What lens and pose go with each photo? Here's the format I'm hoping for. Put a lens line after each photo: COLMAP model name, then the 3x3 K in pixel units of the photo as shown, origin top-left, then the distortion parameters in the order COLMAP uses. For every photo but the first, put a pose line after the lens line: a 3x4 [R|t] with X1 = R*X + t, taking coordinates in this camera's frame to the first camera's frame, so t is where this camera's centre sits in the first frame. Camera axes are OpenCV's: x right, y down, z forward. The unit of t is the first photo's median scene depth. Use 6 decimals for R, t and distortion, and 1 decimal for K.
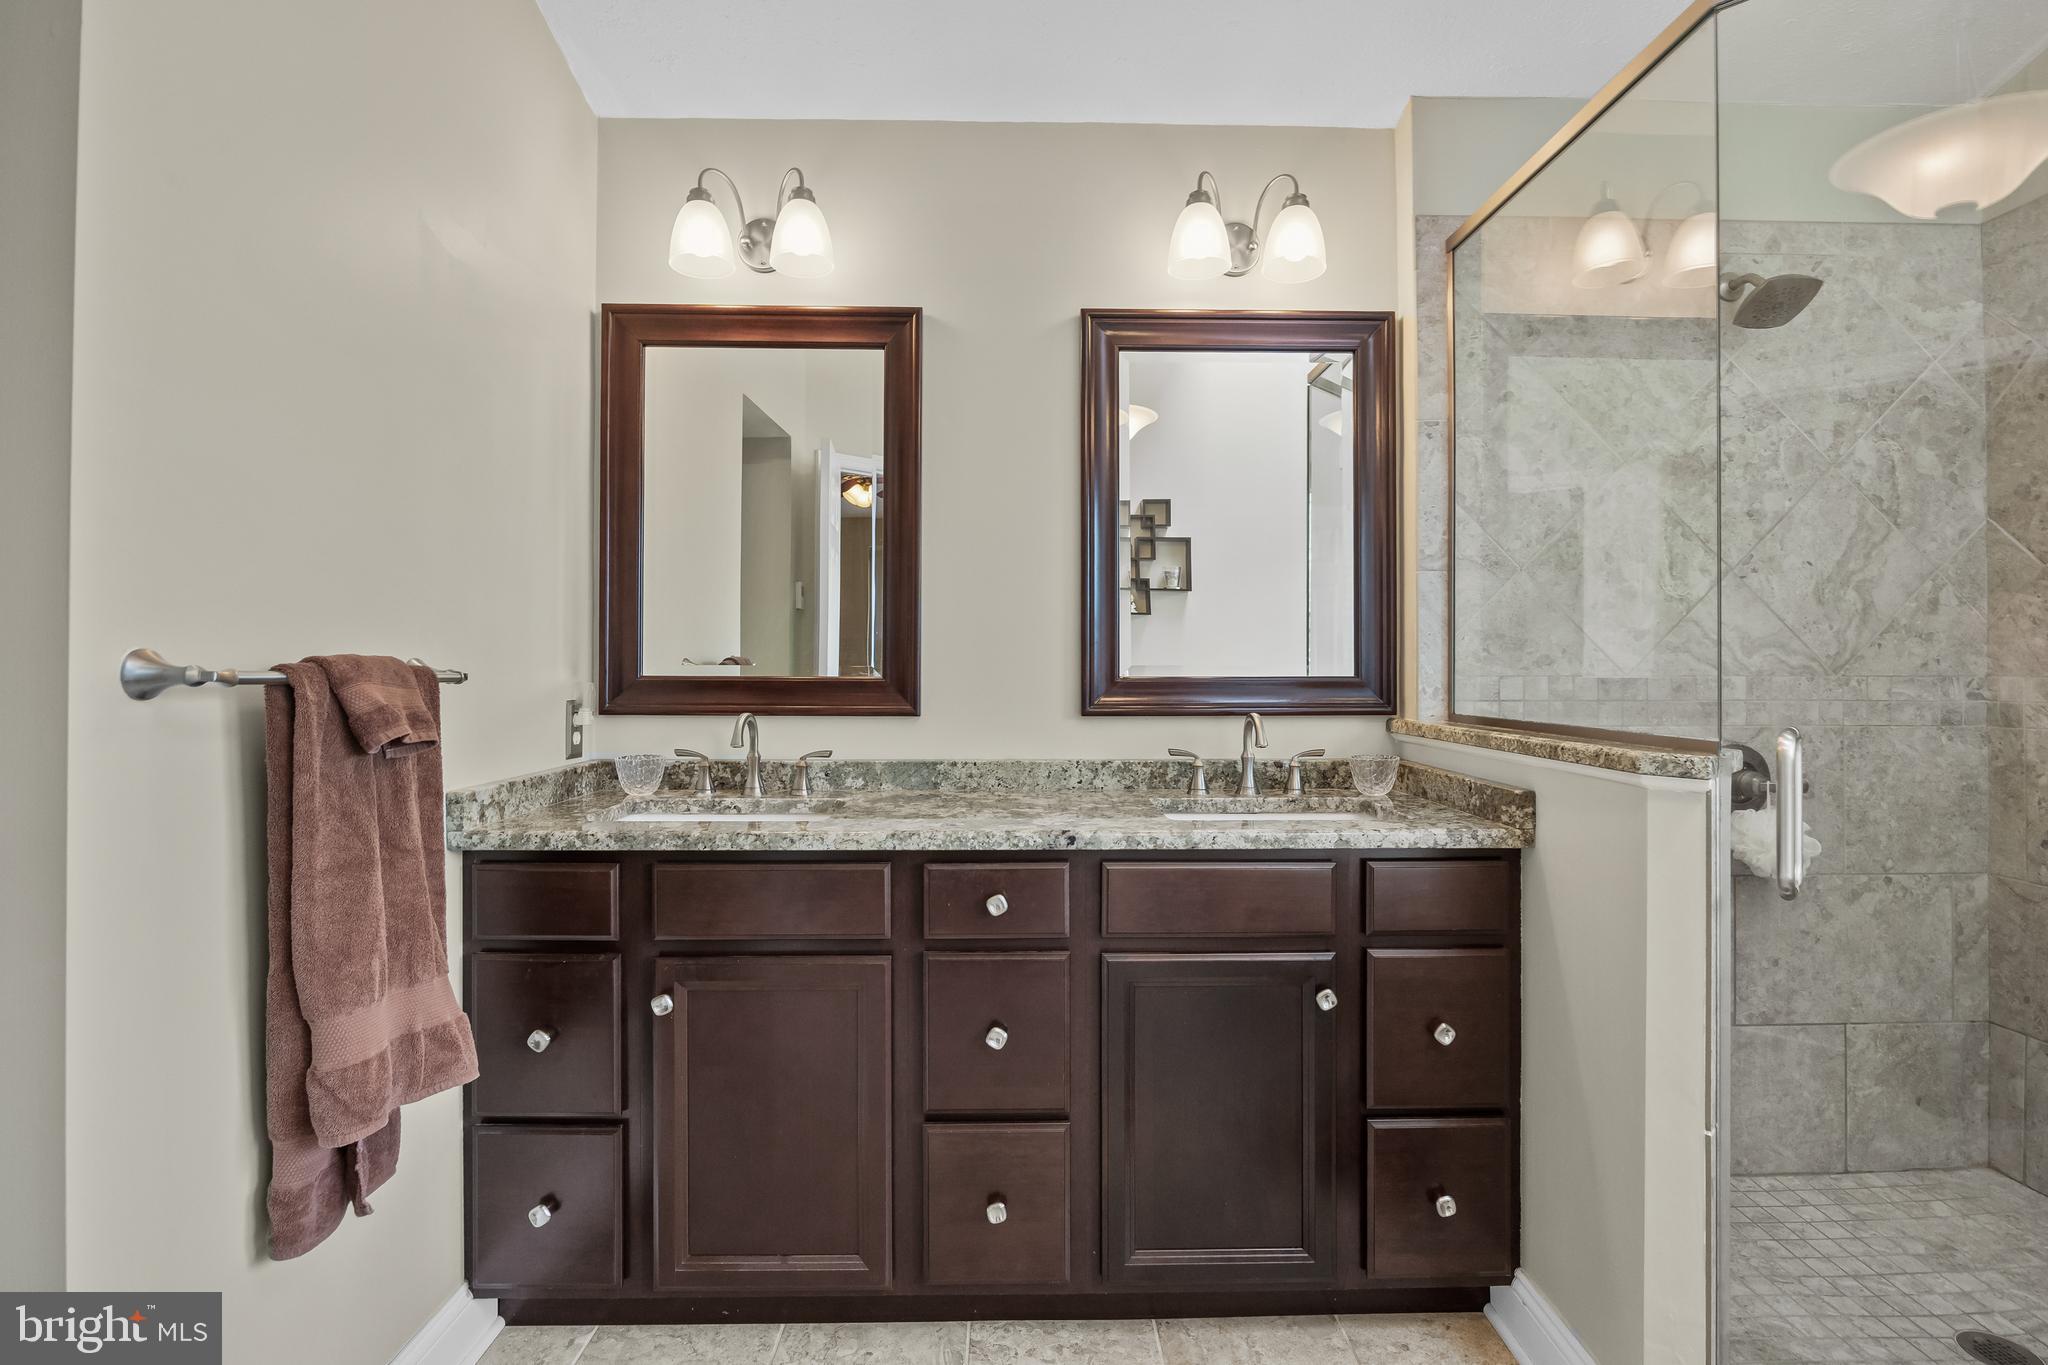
lens RADIAL K [[973.5, 0, 1030.2], [0, 973.5, 656.7], [0, 0, 1]] dist [-0.010545, 0.000210]
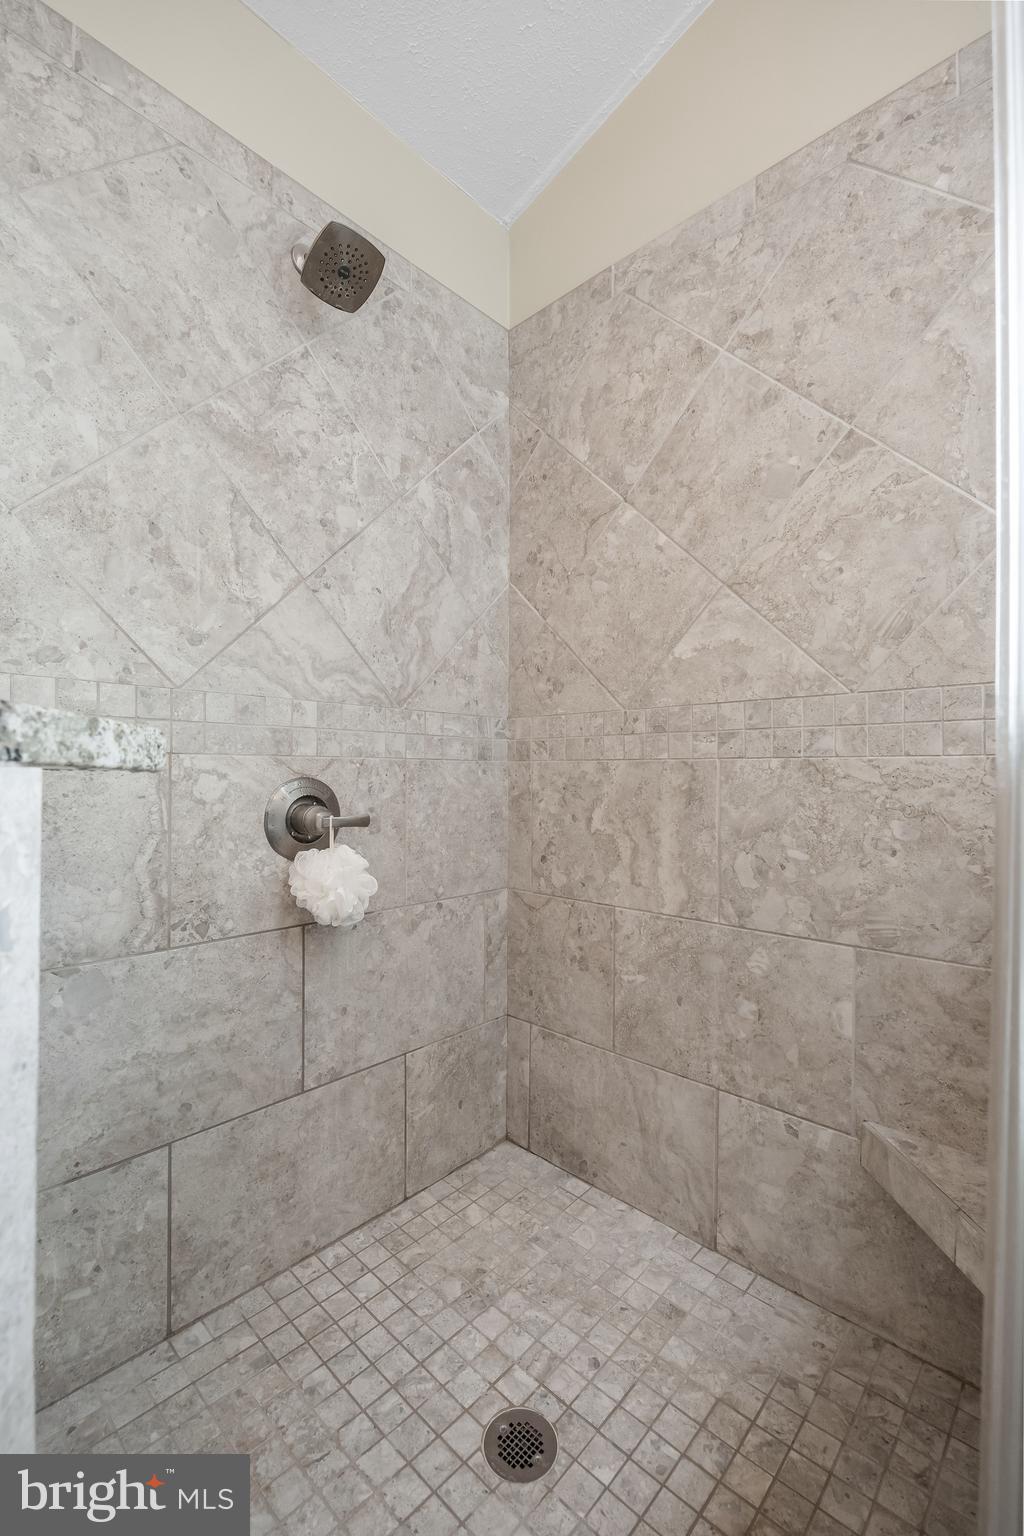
lens RADIAL K [[620.7, 0, 469.3], [0, 620.7, 768.9], [0, 0, 1]] dist [-0.044663, 0.000032]
pose [[0.742476, 0.007463, 0.669831, 0.462875], [-0.009536, 0.999954, -0.000571, 0.082512], [-0.669805, -0.005964, 0.742514, 0.480917]]
